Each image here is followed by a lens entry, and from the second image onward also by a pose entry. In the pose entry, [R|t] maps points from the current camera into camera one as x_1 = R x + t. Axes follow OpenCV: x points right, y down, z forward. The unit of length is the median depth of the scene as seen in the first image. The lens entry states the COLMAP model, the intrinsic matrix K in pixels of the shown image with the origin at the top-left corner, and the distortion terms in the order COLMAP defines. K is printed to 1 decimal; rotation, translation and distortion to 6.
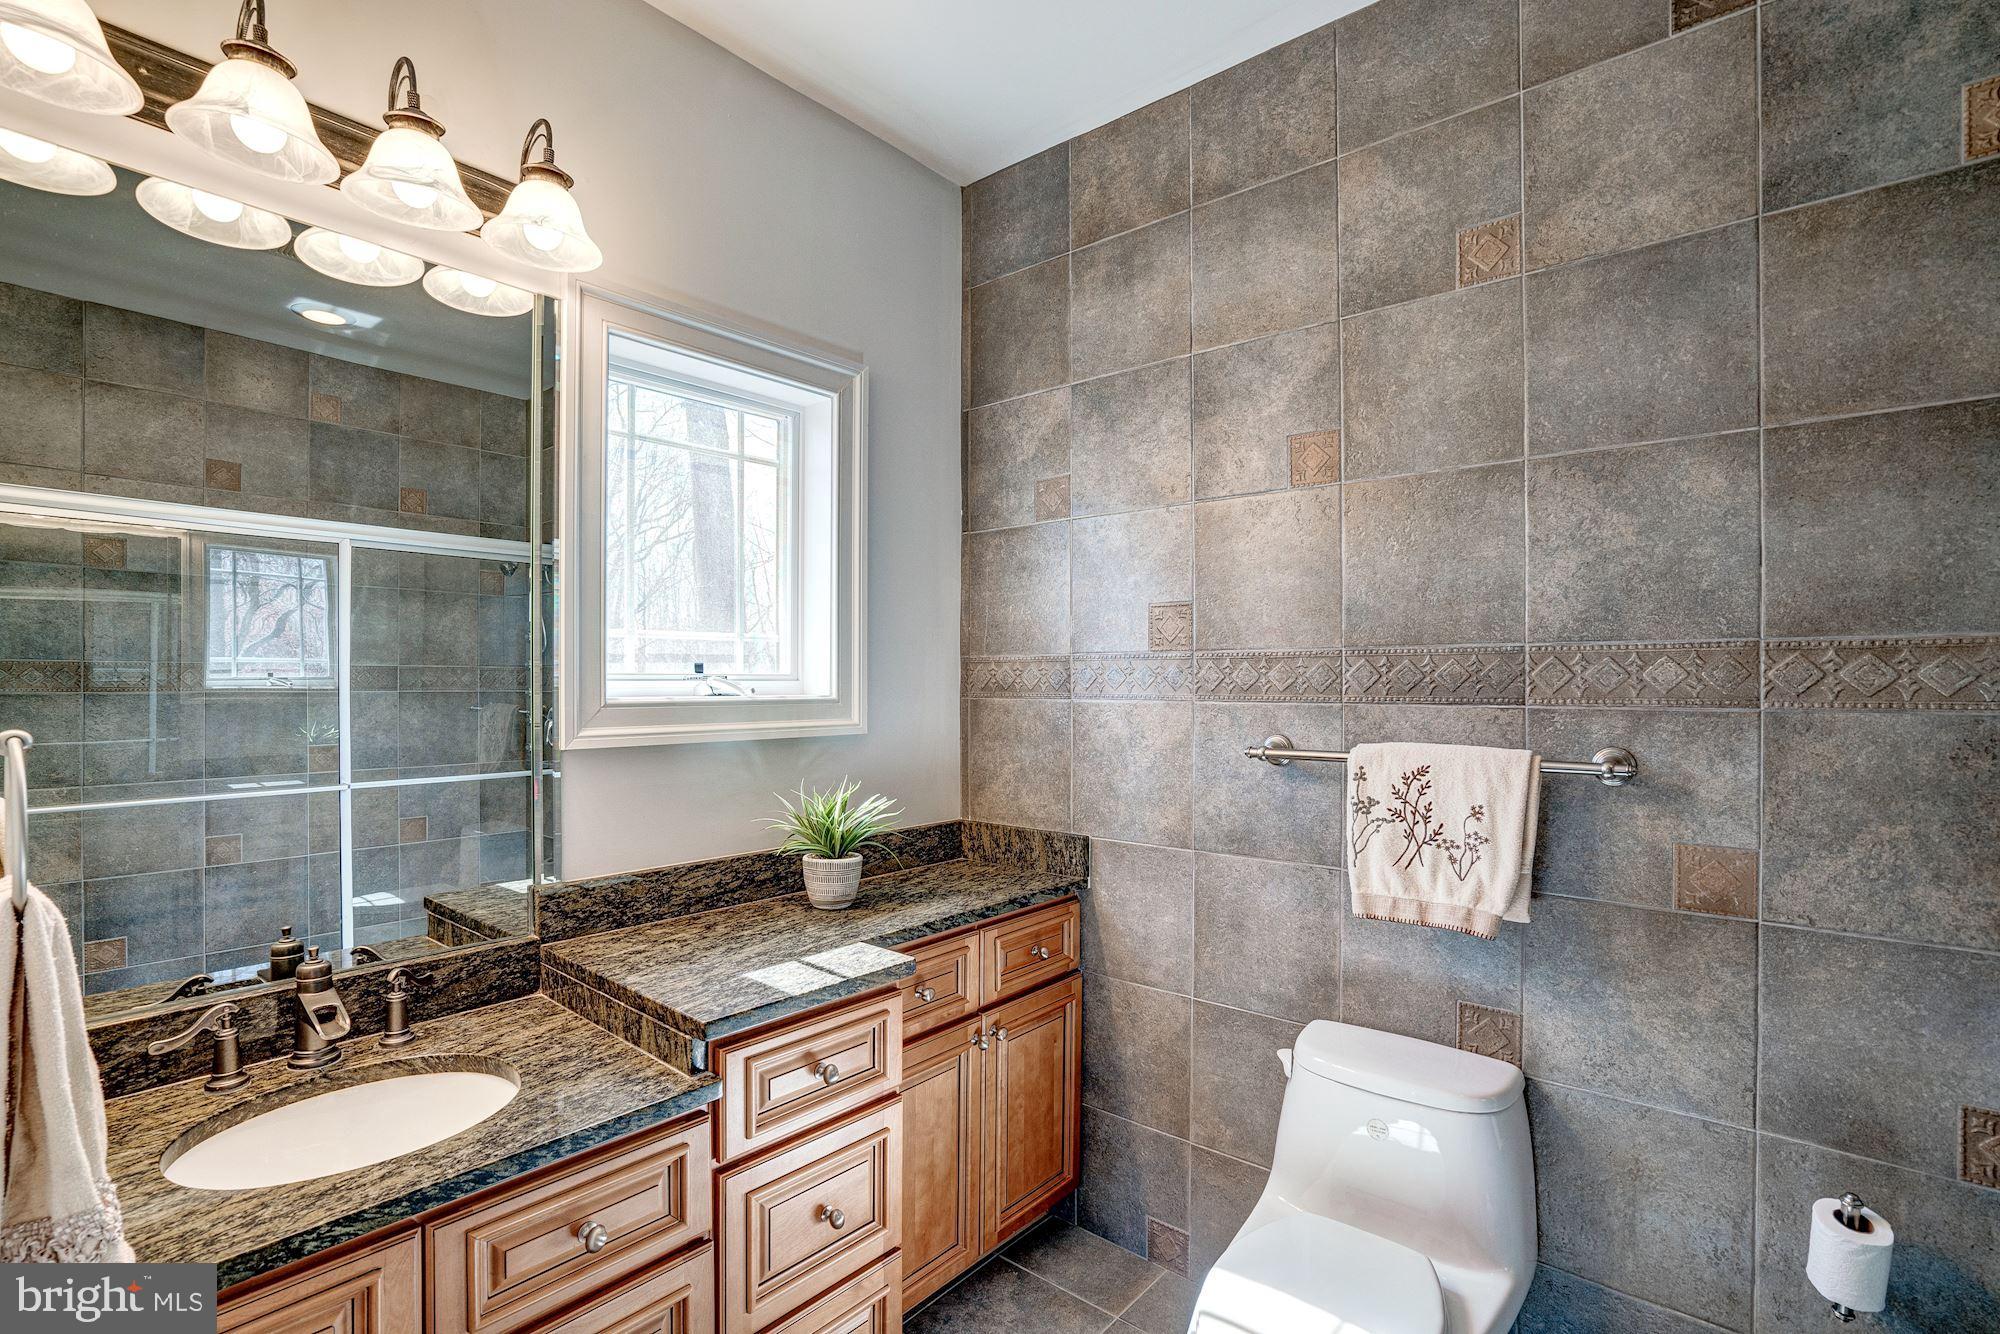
lens RADIAL K [[919.4, 0, 993.8], [0, 919.4, 676.5], [0, 0, 1]] dist [-0.037852, 0.012949]
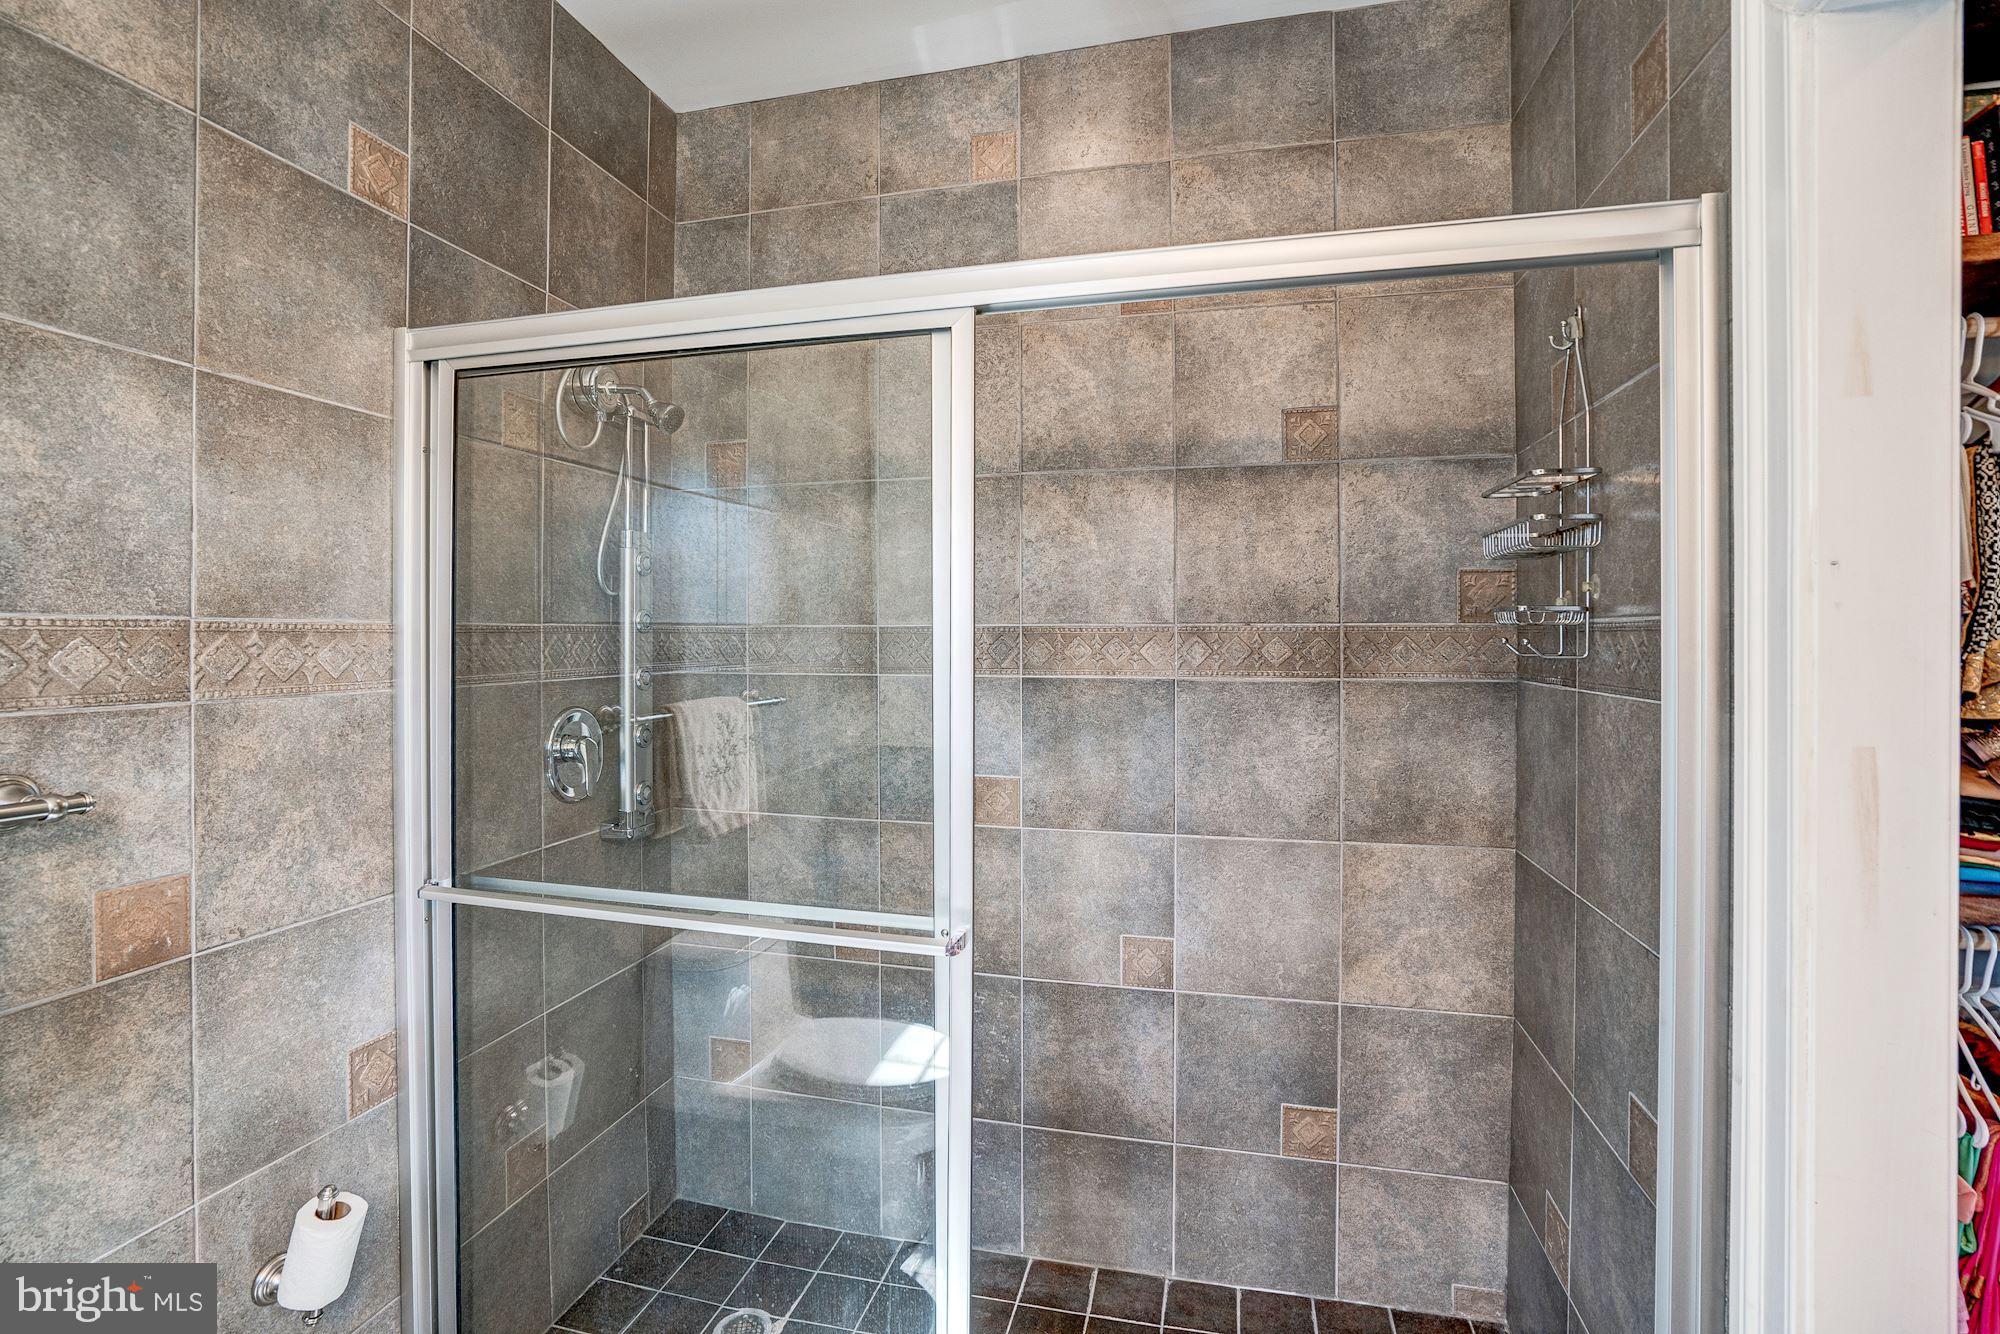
lens RADIAL K [[919.4, 0, 992.5], [0, 919.4, 645.5], [0, 0, 1]] dist [-0.037852, 0.012949]
pose [[-0.437778, 0.000648, 0.899083, -0.227982], [0.005654, 0.999982, 0.002032, -0.013456], [-0.899066, 0.005973, -0.437773, 0.696529]]
